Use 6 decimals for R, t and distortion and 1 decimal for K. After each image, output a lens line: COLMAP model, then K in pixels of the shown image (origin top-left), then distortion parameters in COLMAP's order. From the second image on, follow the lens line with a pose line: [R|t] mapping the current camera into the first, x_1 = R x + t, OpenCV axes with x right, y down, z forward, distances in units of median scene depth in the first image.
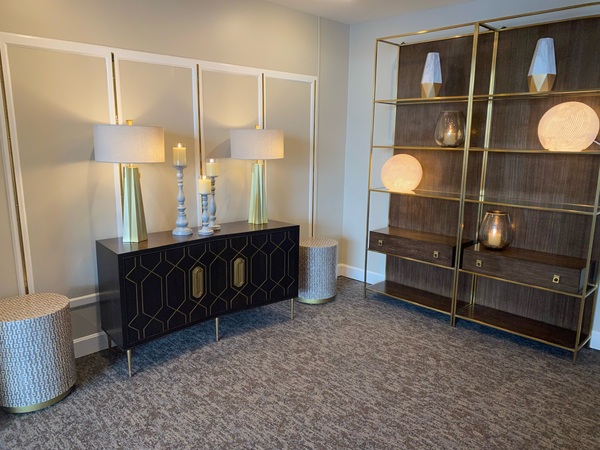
lens RADIAL K [[454.0, 0, 300.0], [0, 454.0, 225.0], [0, 0, 1]] dist [0.001031, 0.000439]
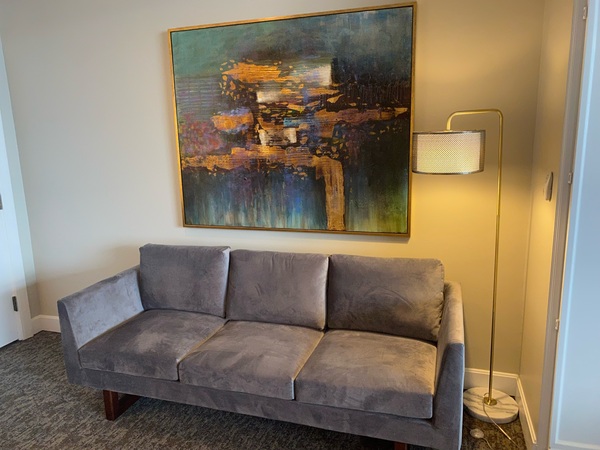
lens RADIAL K [[454.0, 0, 300.0], [0, 454.0, 225.0], [0, 0, 1]] dist [0.001031, 0.000439]
pose [[-0.437940, -0.168744, 0.883025, -0.556723], [0.197469, 0.940182, 0.277602, -0.147630], [-0.877049, 0.295944, -0.378422, 0.835593]]
